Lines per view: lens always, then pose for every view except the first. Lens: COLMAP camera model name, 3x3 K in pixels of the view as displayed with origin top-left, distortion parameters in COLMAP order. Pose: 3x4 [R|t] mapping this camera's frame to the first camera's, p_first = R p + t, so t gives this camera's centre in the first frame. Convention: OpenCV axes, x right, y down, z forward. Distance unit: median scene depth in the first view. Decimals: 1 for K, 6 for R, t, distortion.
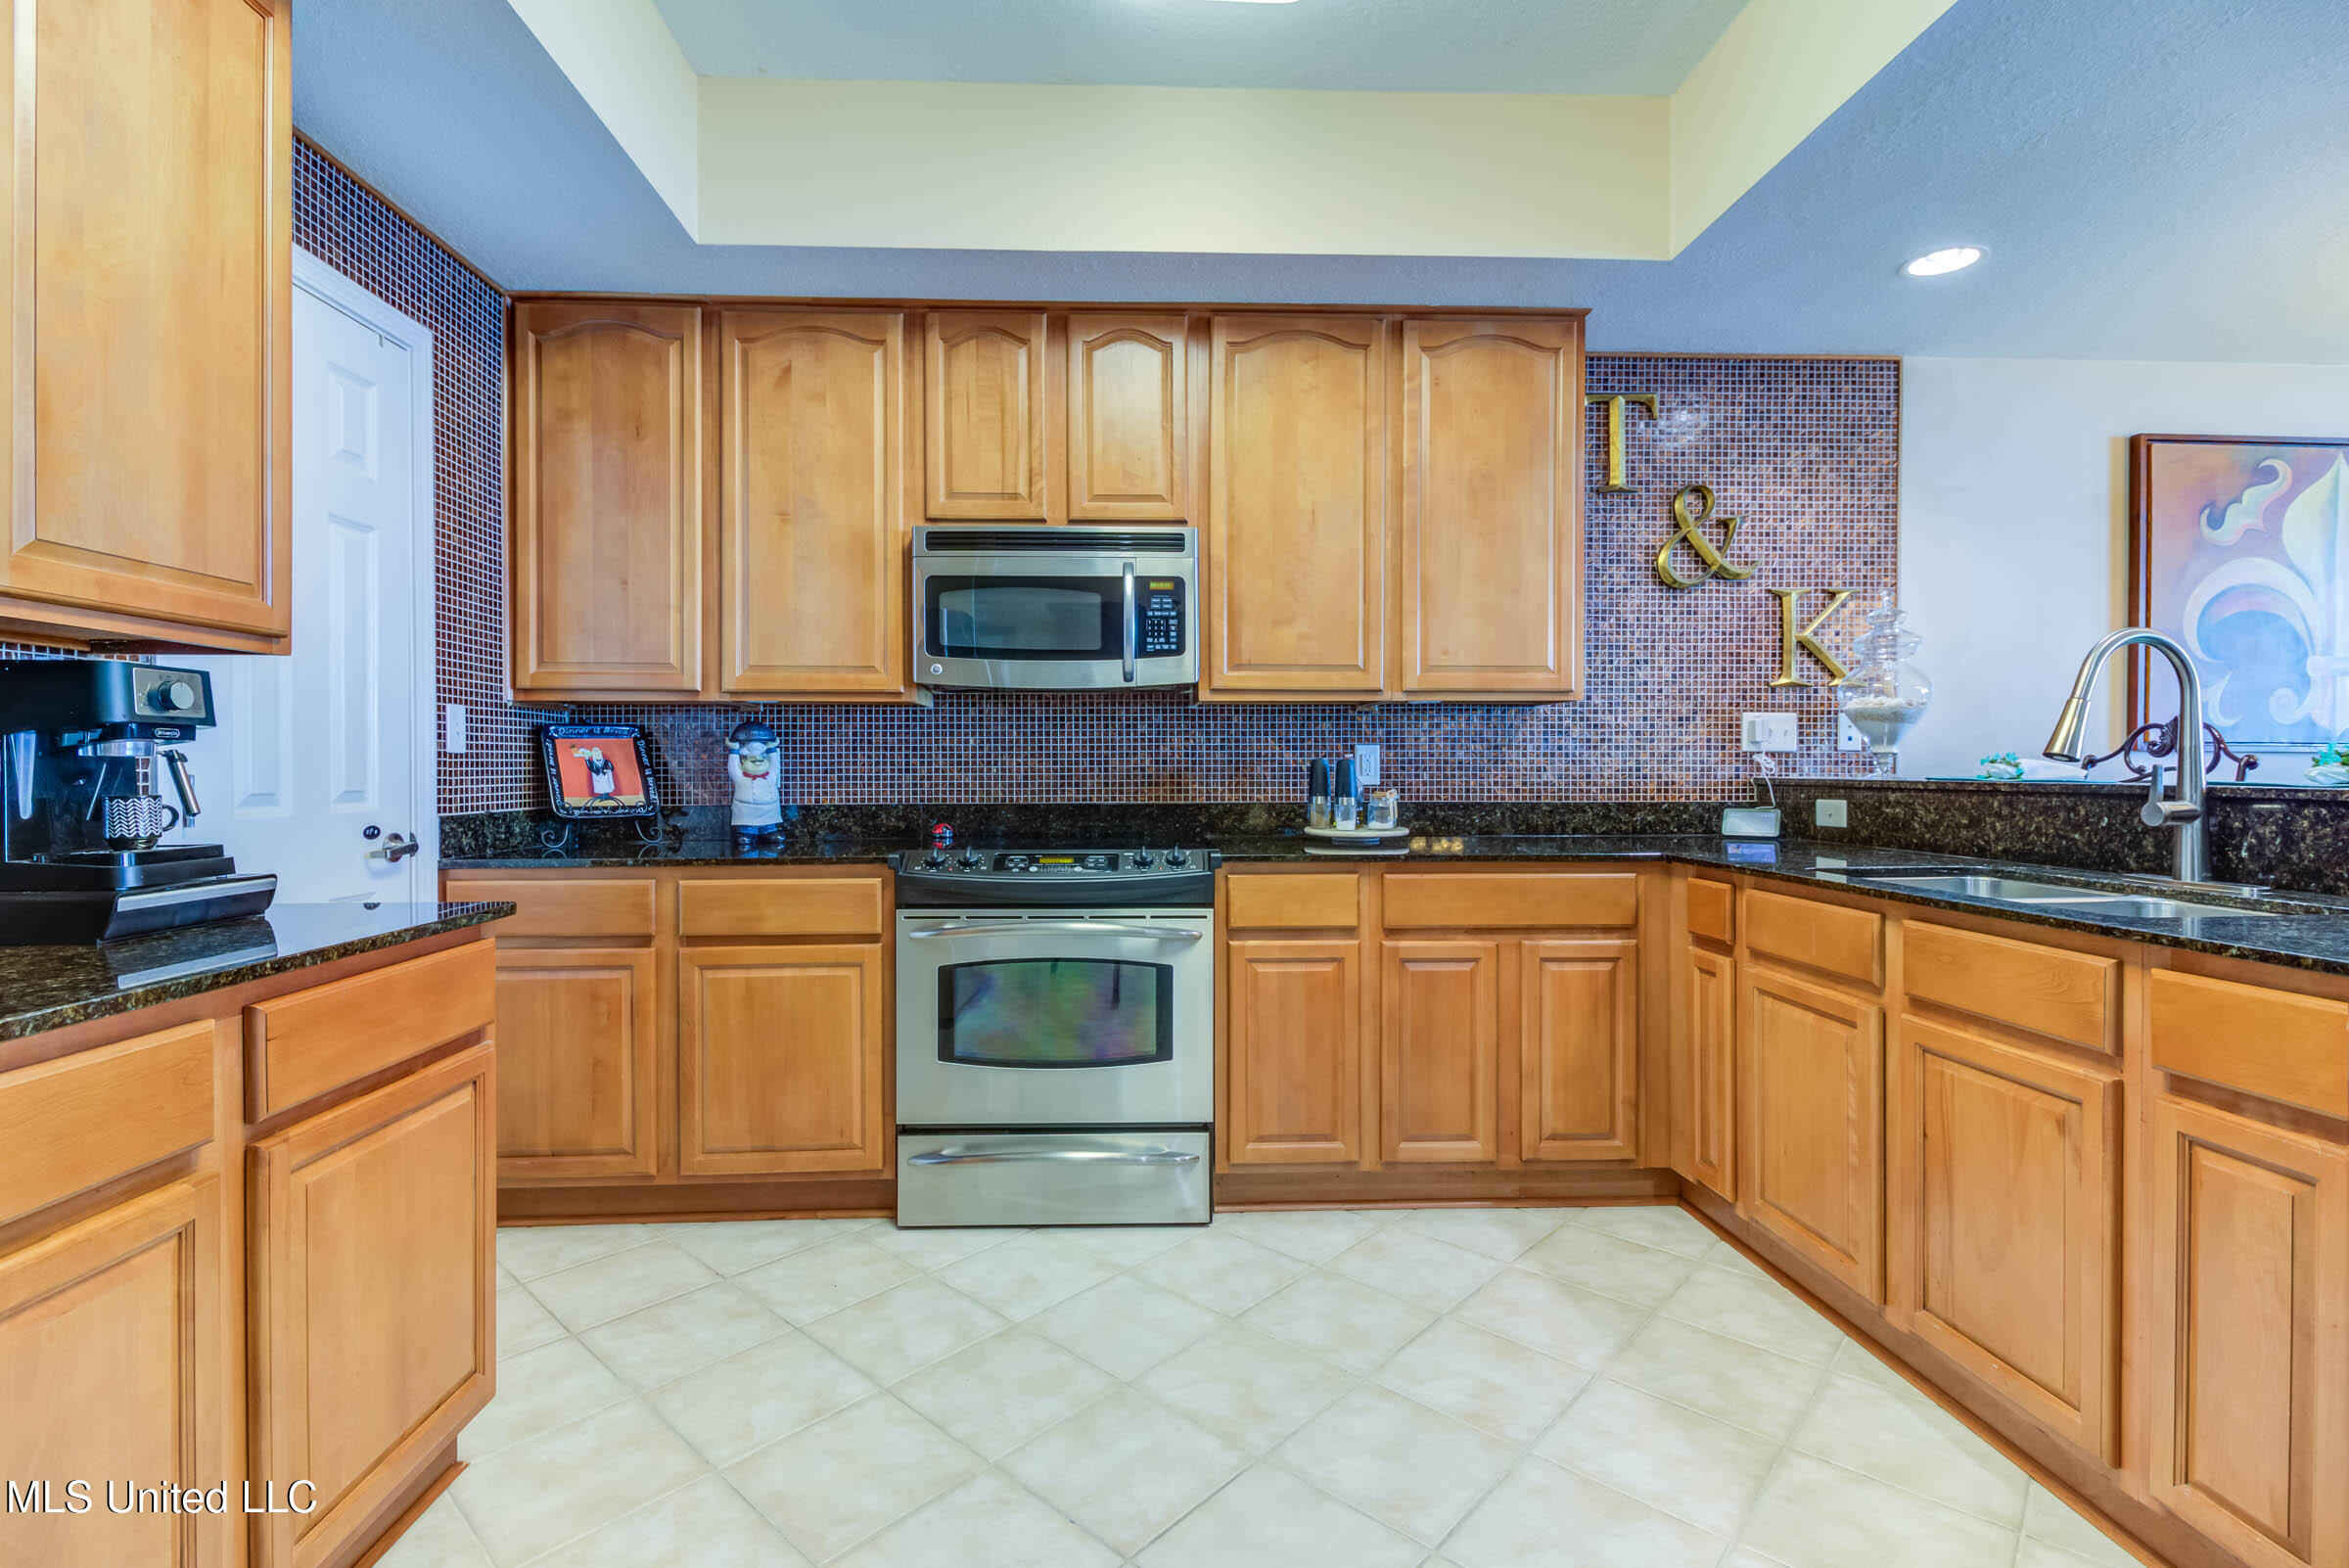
lens RADIAL K [[1092.2, 0, 1174.5], [0, 1092.2, 775.6], [0, 0, 1]] dist [-0.002006, -0.000828]
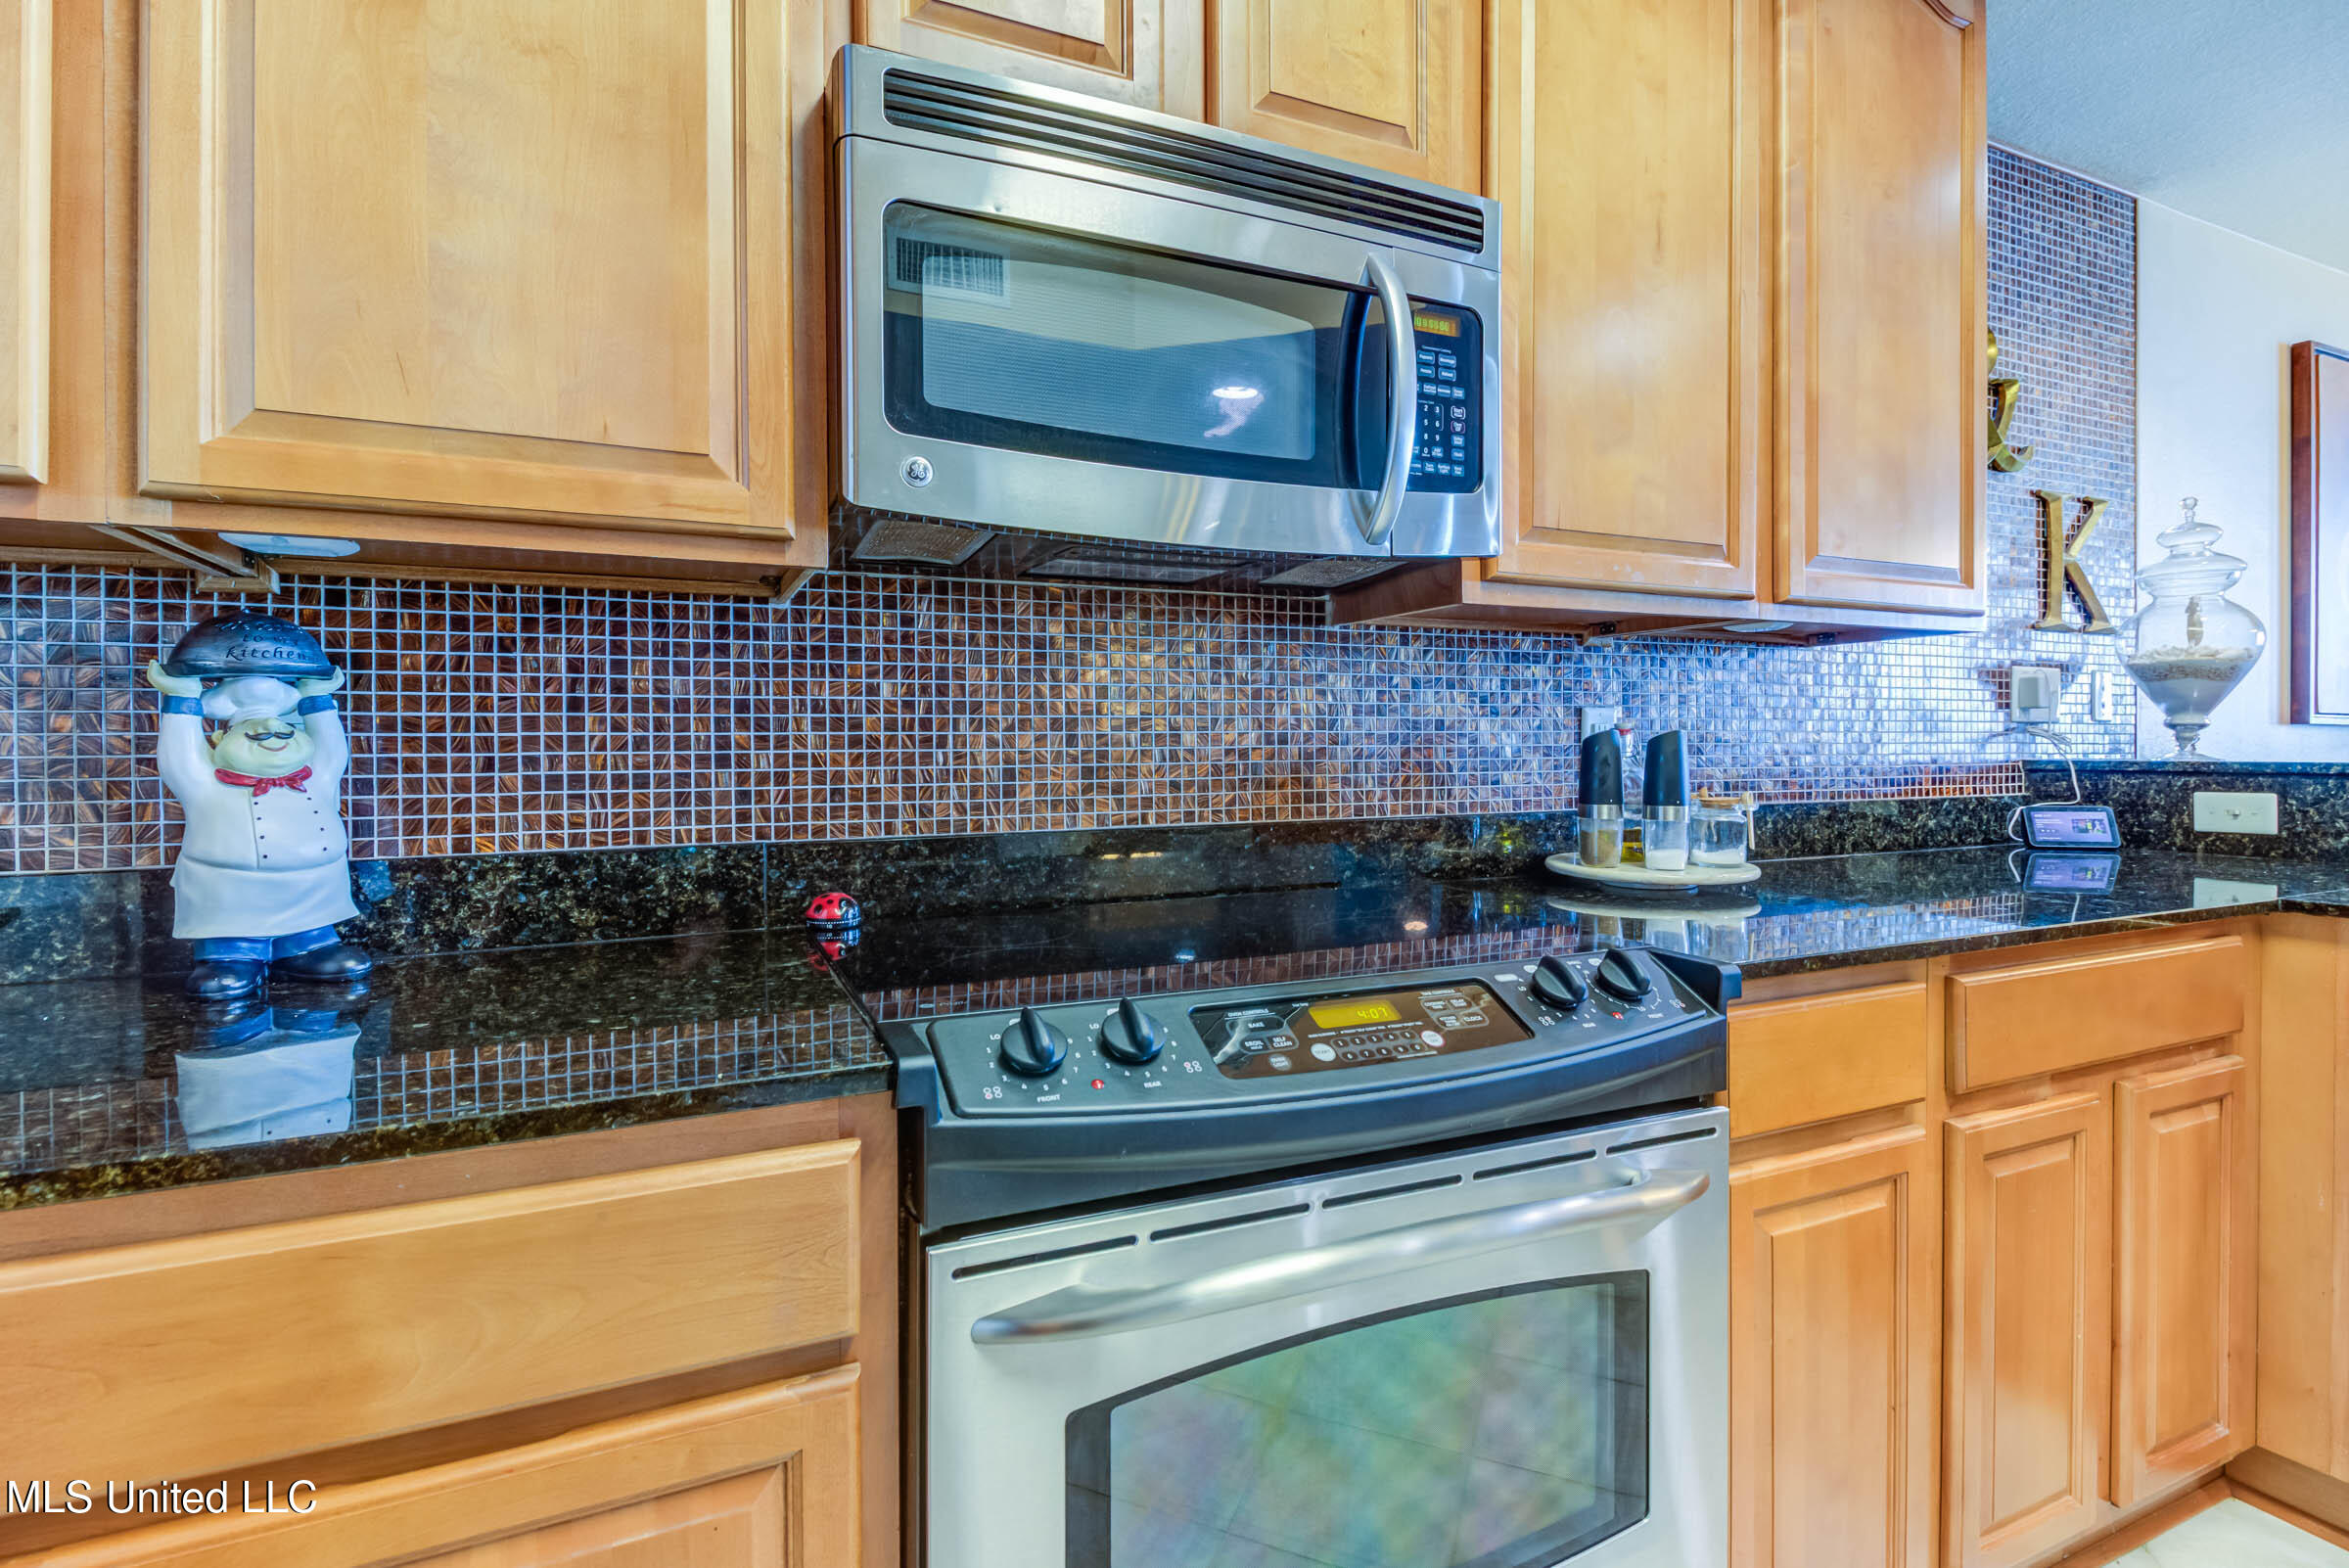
lens RADIAL K [[1092.2, 0, 1148.9], [0, 1092.2, 749.8], [0, 0, 1]] dist [-0.002006, -0.000828]
pose [[0.931519, -0.005017, 0.363659, -0.263584], [0.008403, 0.999935, -0.007731, -0.004552], [-0.363597, 0.010257, 0.931500, 0.619166]]
